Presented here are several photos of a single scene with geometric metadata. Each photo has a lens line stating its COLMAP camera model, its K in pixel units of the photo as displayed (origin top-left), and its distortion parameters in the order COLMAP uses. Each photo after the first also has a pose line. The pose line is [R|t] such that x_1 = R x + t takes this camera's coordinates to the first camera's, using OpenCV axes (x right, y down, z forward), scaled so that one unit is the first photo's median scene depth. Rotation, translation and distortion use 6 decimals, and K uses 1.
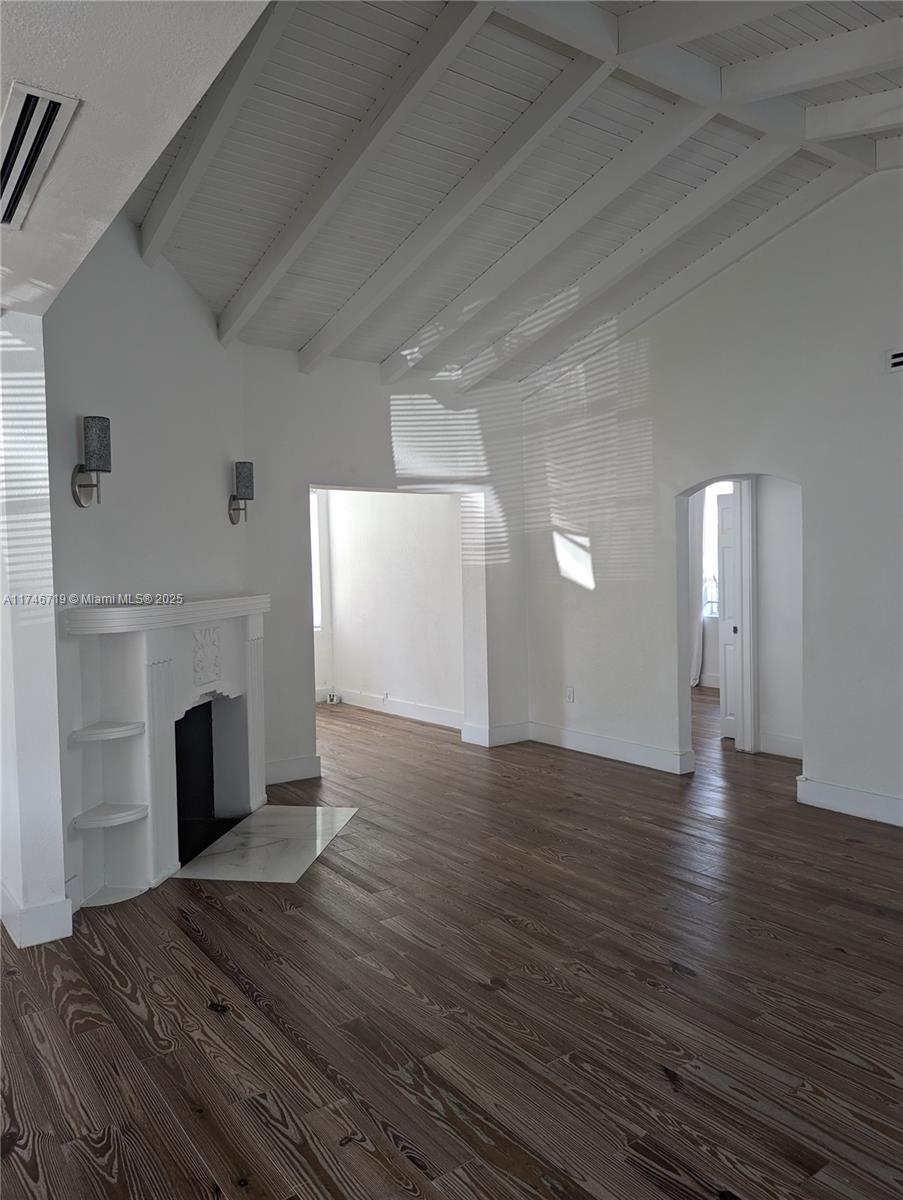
lens RADIAL K [[841.7, 0, 442.4], [0, 841.7, 602.5], [0, 0, 1]] dist [0.037924, -0.017157]
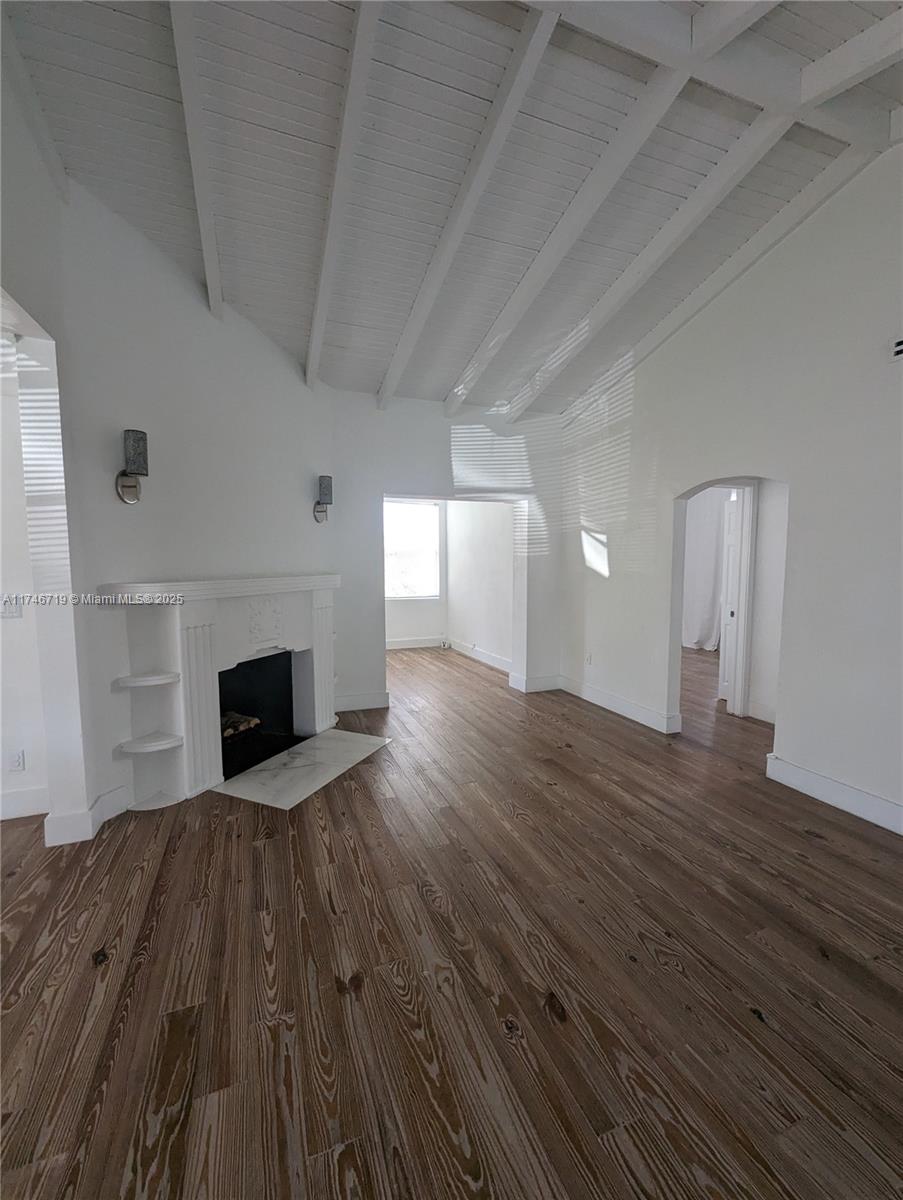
lens RADIAL K [[497.2, 0, 449.0], [0, 497.2, 603.6], [0, 0, 1]] dist [-0.002087, 0.001016]
pose [[0.968311, 0.040384, -0.246459, 0.175791], [-0.027817, 0.998139, 0.054263, -0.012265], [0.248192, -0.045688, 0.967633, 0.295602]]
